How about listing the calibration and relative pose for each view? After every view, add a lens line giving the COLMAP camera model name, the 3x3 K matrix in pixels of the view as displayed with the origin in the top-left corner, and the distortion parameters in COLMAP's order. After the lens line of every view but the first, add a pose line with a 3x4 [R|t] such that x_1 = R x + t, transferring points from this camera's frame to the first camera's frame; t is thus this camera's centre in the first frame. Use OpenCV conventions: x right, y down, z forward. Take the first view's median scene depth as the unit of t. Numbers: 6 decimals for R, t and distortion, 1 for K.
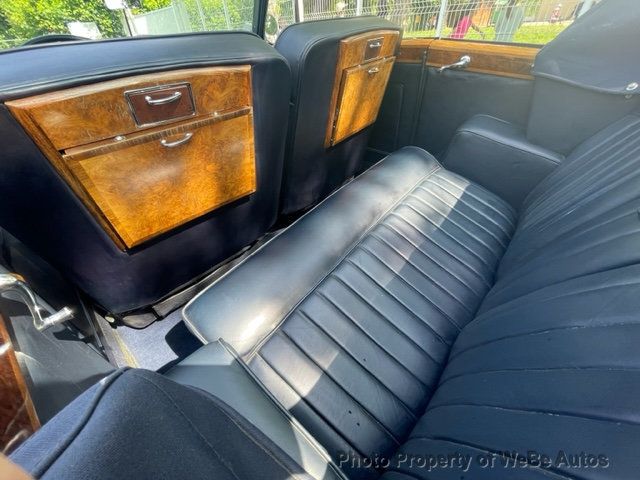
lens RADIAL K [[257.7, 0, 320.8], [0, 257.7, 237.4], [0, 0, 1]] dist [-0.002690, -0.000848]
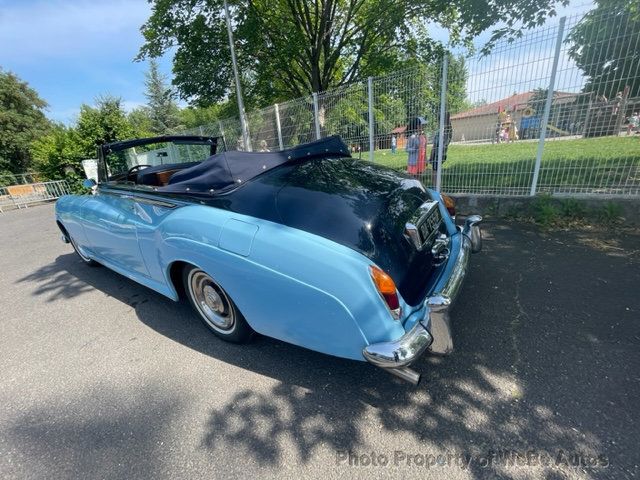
lens RADIAL K [[257.7, 0, 320.9], [0, 257.7, 242.3], [0, 0, 1]] dist [-0.002690, -0.000848]
pose [[0.993025, -0.077357, 0.088981, 0.927934], [0.103106, 0.935808, -0.337094, 1.582937], [-0.057192, 0.343917, 0.937257, -2.004979]]
